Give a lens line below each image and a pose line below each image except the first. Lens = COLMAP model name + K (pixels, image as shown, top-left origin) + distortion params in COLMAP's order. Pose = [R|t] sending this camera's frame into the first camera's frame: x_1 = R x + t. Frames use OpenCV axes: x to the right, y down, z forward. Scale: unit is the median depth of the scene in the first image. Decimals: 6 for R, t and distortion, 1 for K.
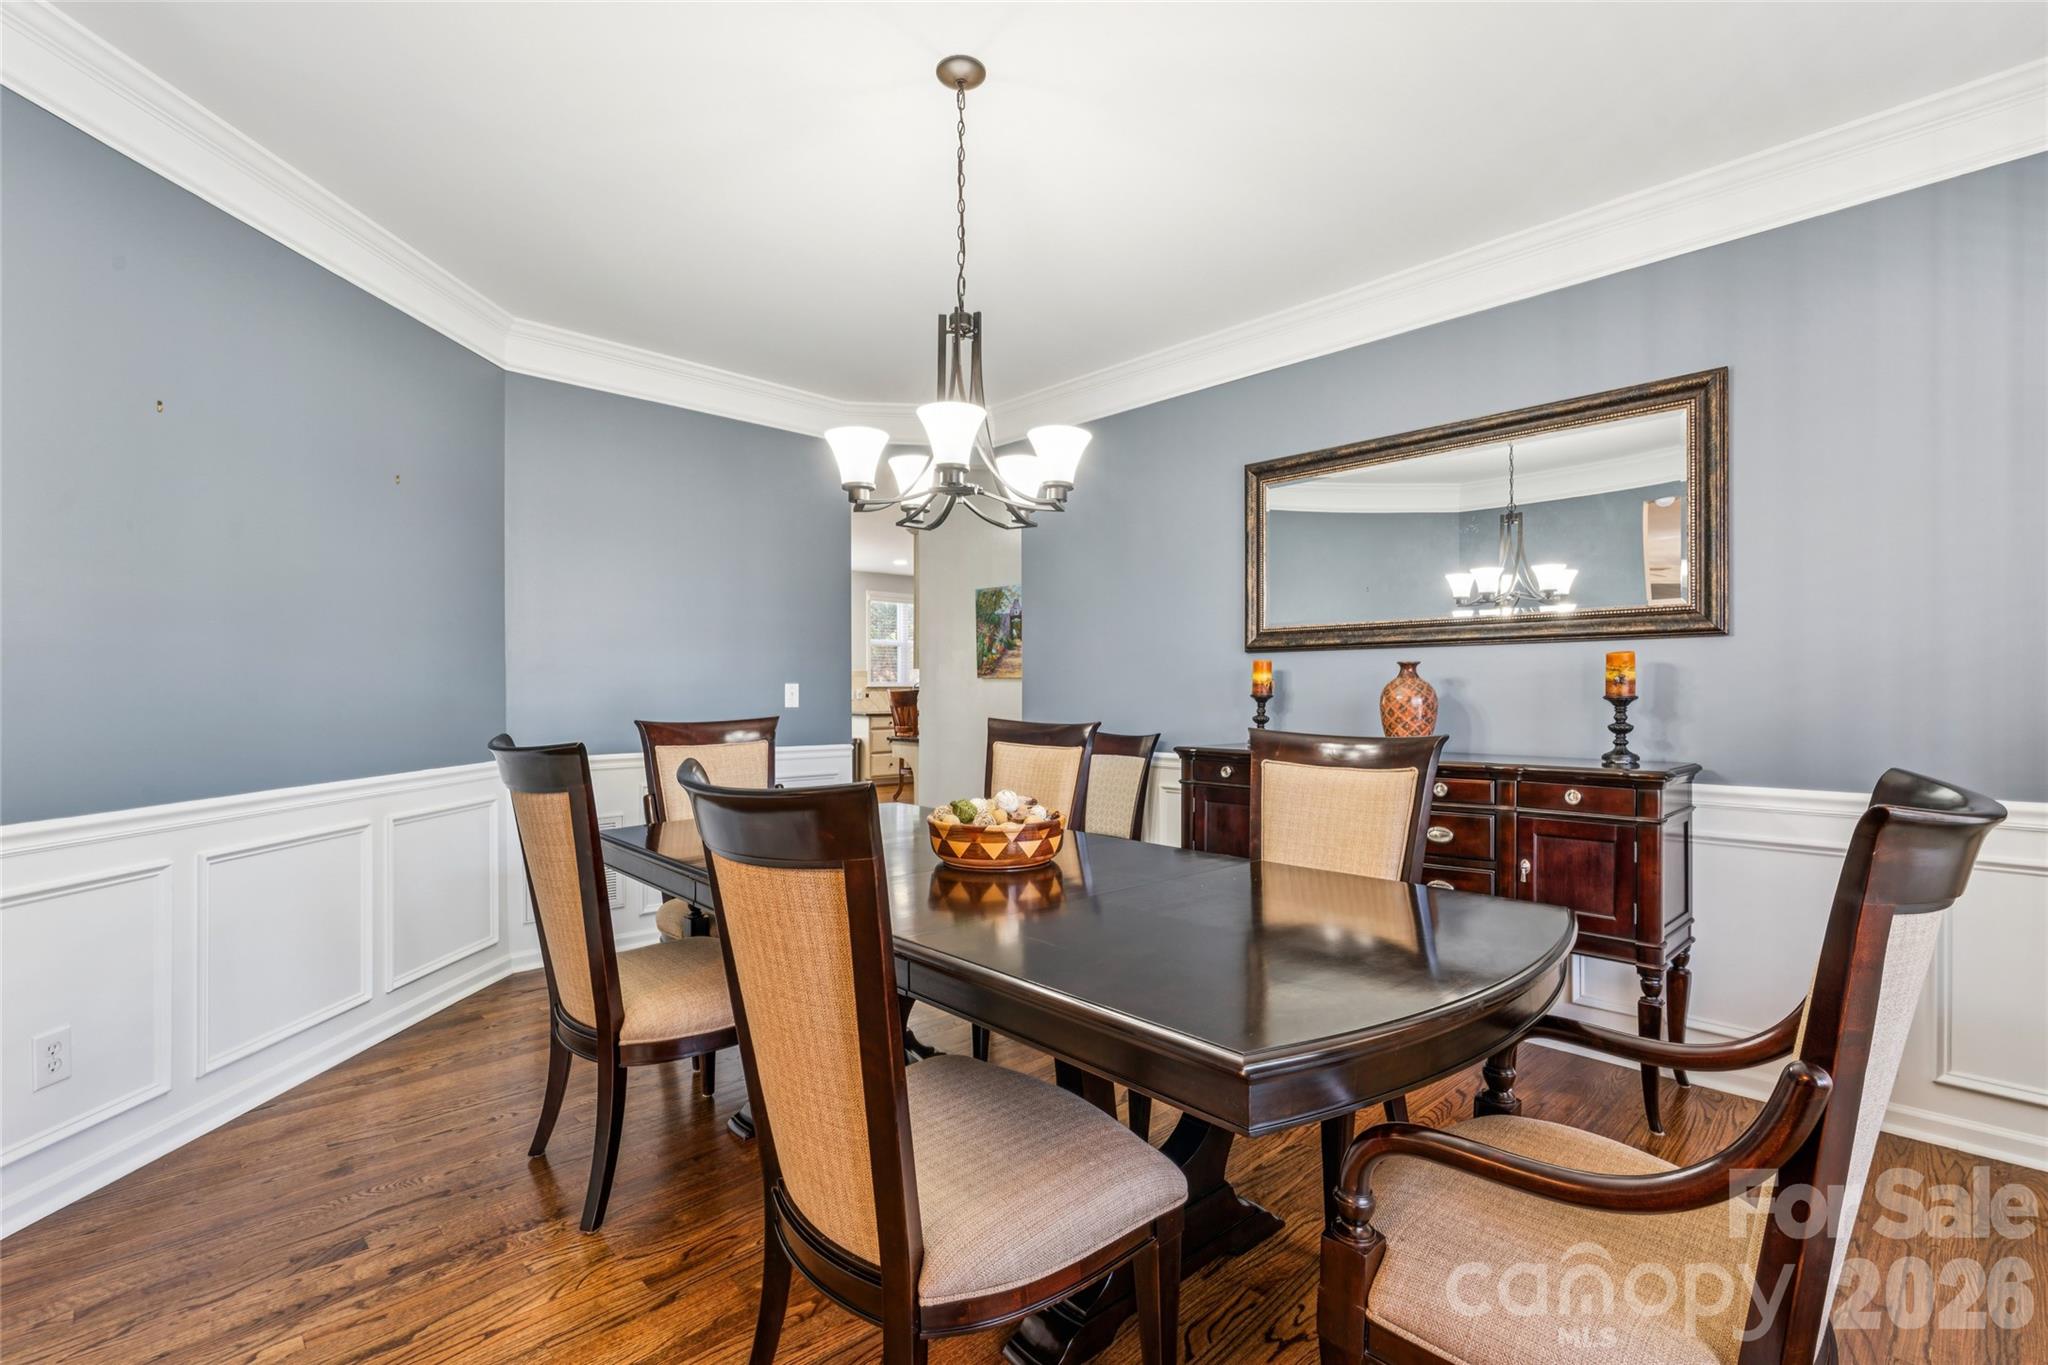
lens RADIAL K [[932.5, 0, 1012.9], [0, 932.5, 684.0], [0, 0, 1]] dist [0.001960, 0.000607]
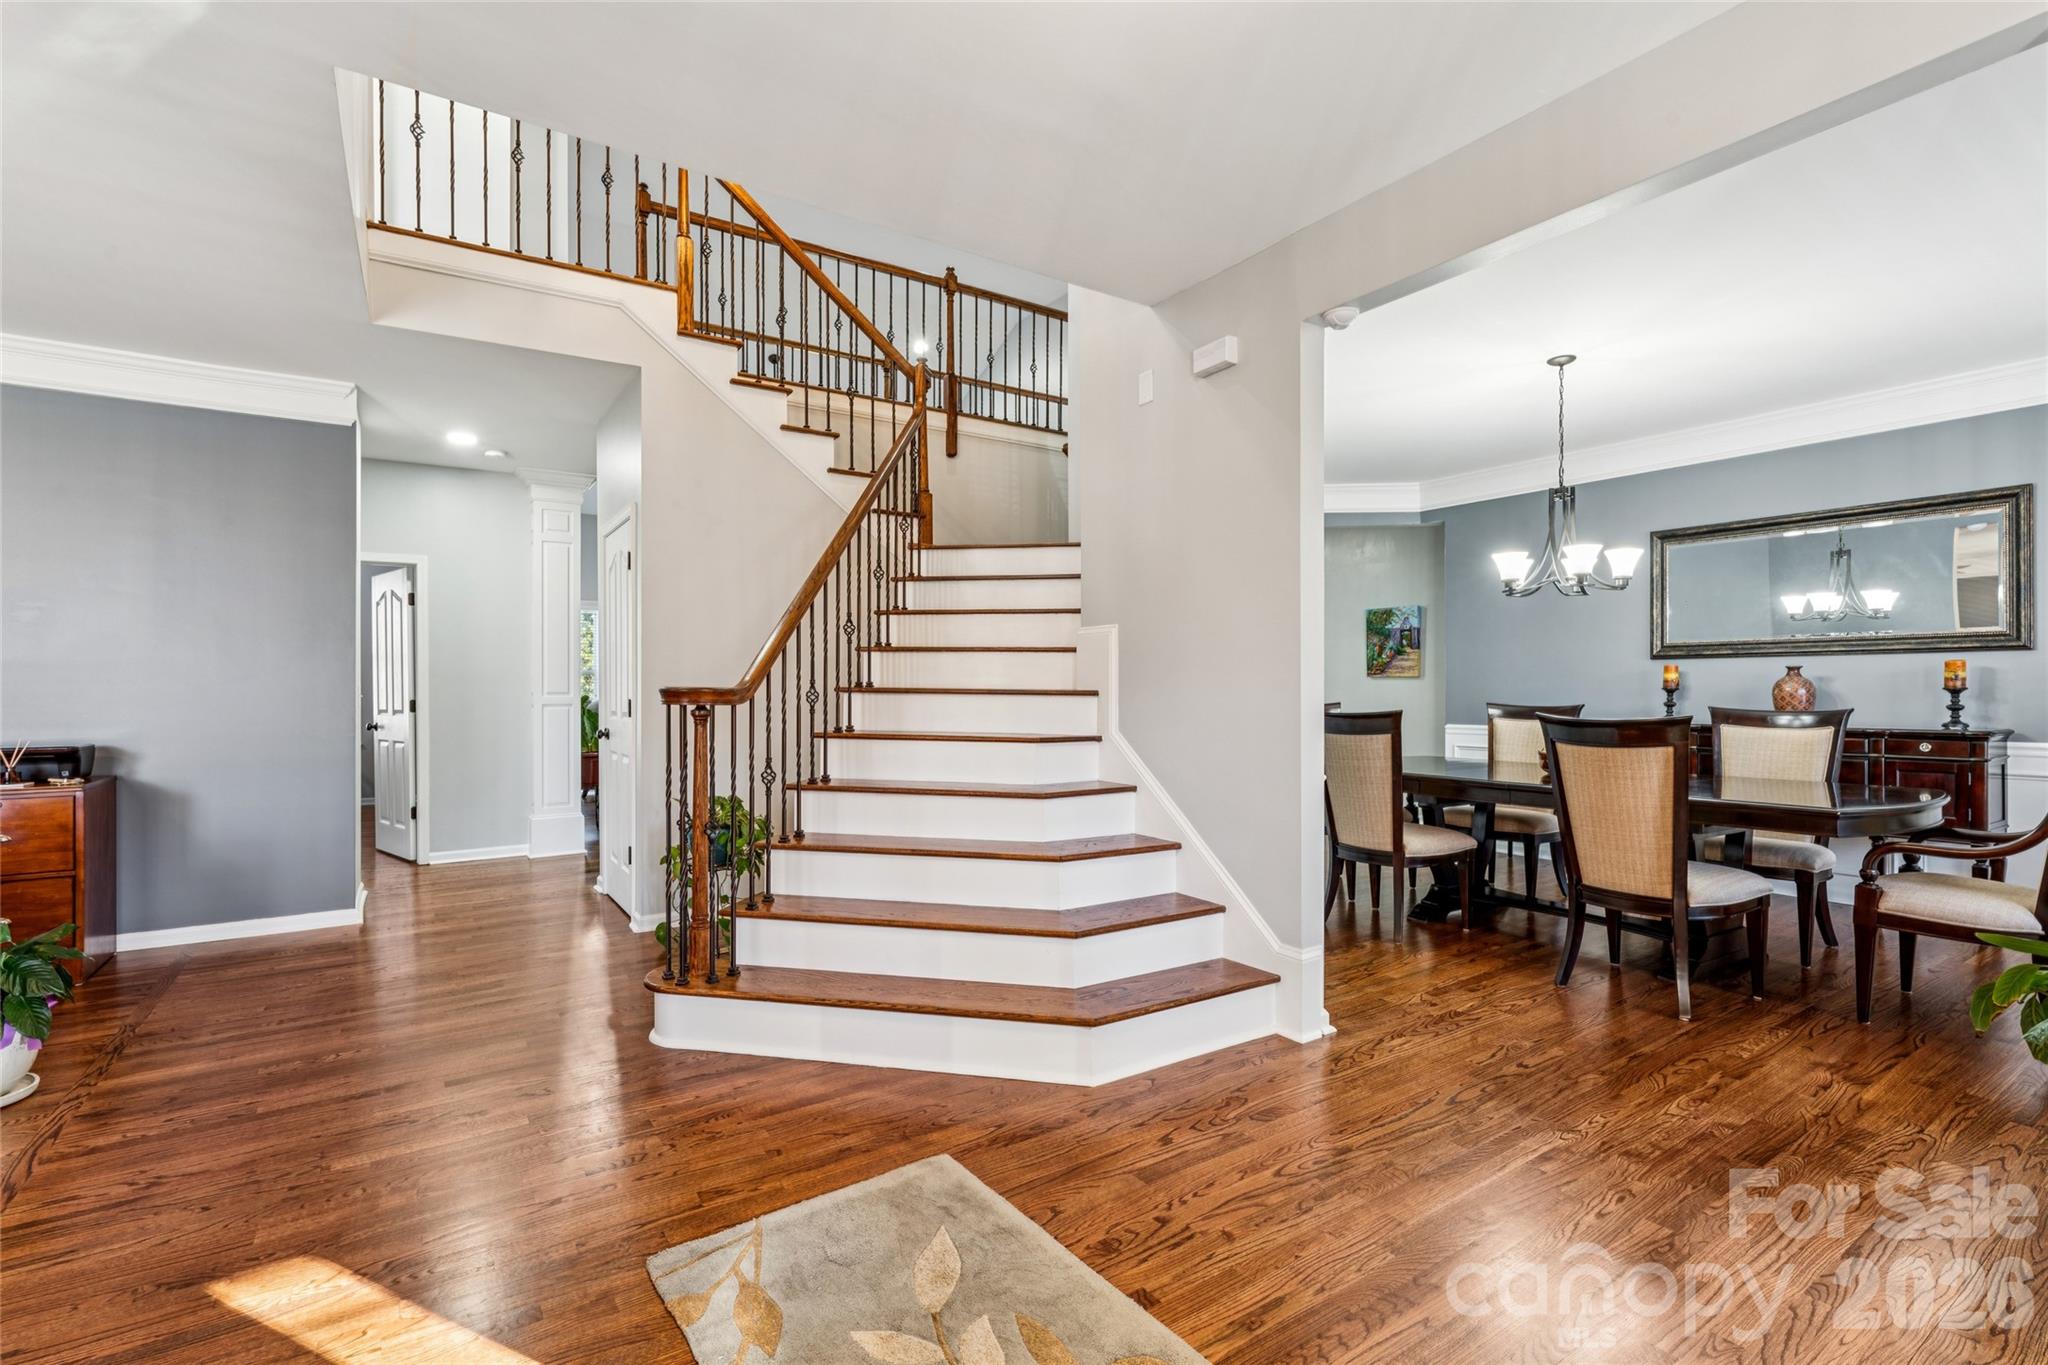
lens RADIAL K [[932.5, 0, 1038.3], [0, 932.5, 683.5], [0, 0, 1]] dist [0.001960, 0.000607]
pose [[0.986541, -0.002690, -0.163490, -0.643038], [0.003002, 0.999994, 0.001661, -0.001428], [0.163485, -0.002130, 0.986544, -0.845732]]
